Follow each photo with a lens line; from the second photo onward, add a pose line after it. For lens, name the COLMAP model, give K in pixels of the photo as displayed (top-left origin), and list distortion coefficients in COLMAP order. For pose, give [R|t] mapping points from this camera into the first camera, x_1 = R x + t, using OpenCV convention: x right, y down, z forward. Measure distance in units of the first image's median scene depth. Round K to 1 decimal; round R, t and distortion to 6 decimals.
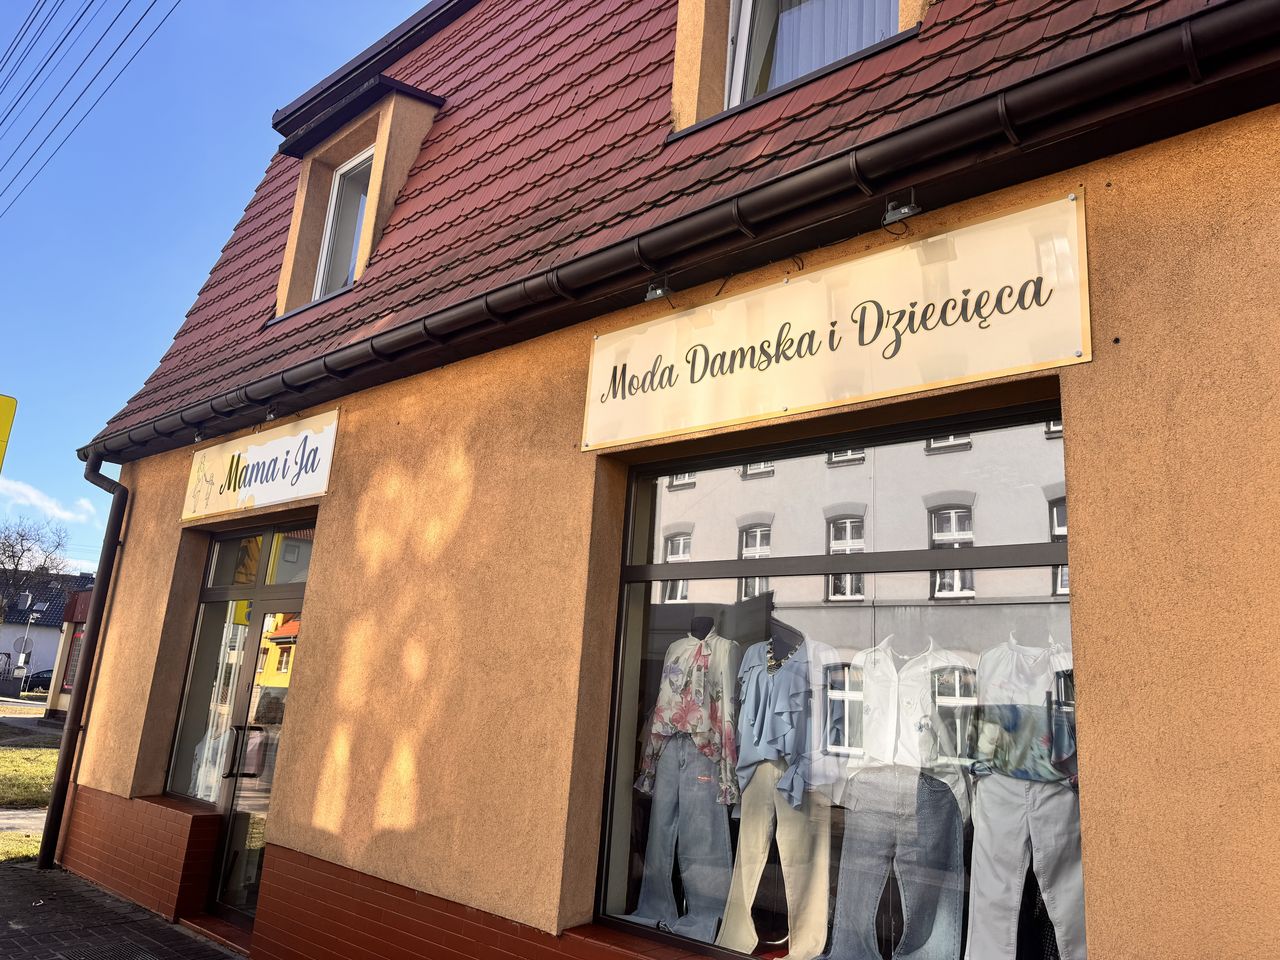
lens RADIAL K [[894.6, 0, 641.6], [0, 894.6, 485.6], [0, 0, 1]] dist [0.032839, 0.000604]
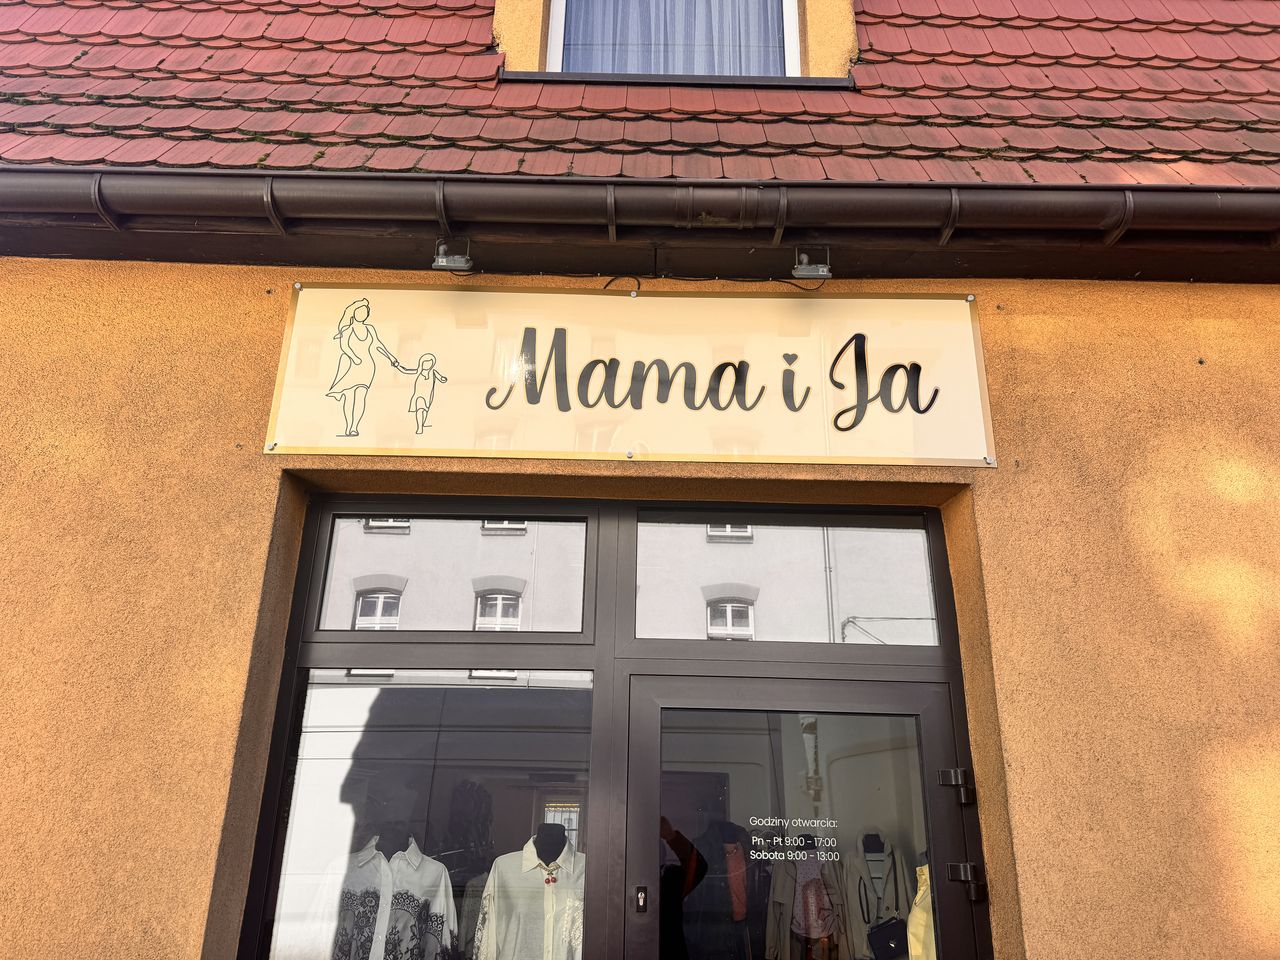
lens RADIAL K [[958.5, 0, 640.3], [0, 958.5, 477.0], [0, 0, 1]] dist [0.014994, -0.002844]
pose [[0.748789, 0.181245, 0.637546, -0.735494], [-0.122548, 0.983160, -0.135567, 0.096607], [-0.651381, 0.023381, 0.758391, 0.669900]]
